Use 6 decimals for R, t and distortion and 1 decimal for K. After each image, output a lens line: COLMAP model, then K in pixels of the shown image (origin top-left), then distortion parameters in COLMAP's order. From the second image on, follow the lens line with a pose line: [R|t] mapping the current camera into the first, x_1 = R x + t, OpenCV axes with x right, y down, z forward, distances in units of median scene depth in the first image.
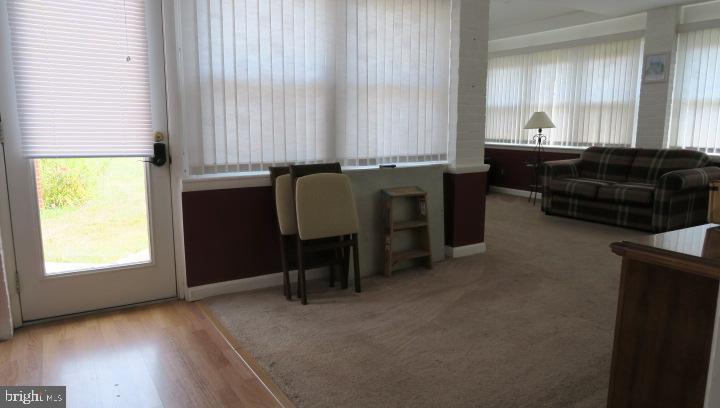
lens RADIAL K [[498.7, 0, 360.3], [0, 498.7, 208.4], [0, 0, 1]] dist [-0.028770, 0.008640]
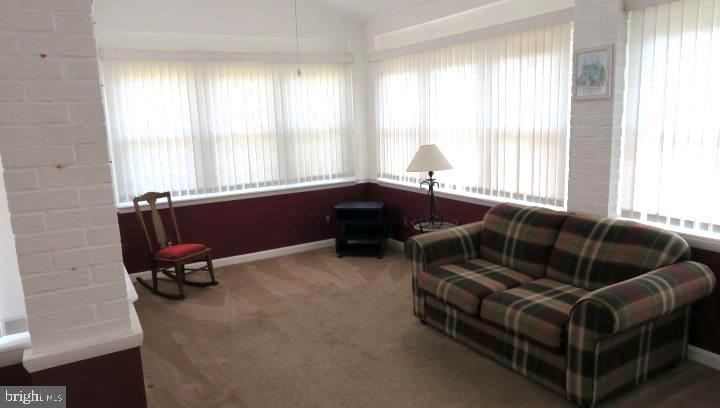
lens RADIAL K [[498.7, 0, 363.5], [0, 498.7, 204.2], [0, 0, 1]] dist [-0.028770, 0.008640]
pose [[0.998732, -0.029220, -0.041004, 0.352917], [0.029597, 0.999525, 0.008606, -0.146986], [0.040733, -0.009808, 0.999122, 0.414983]]
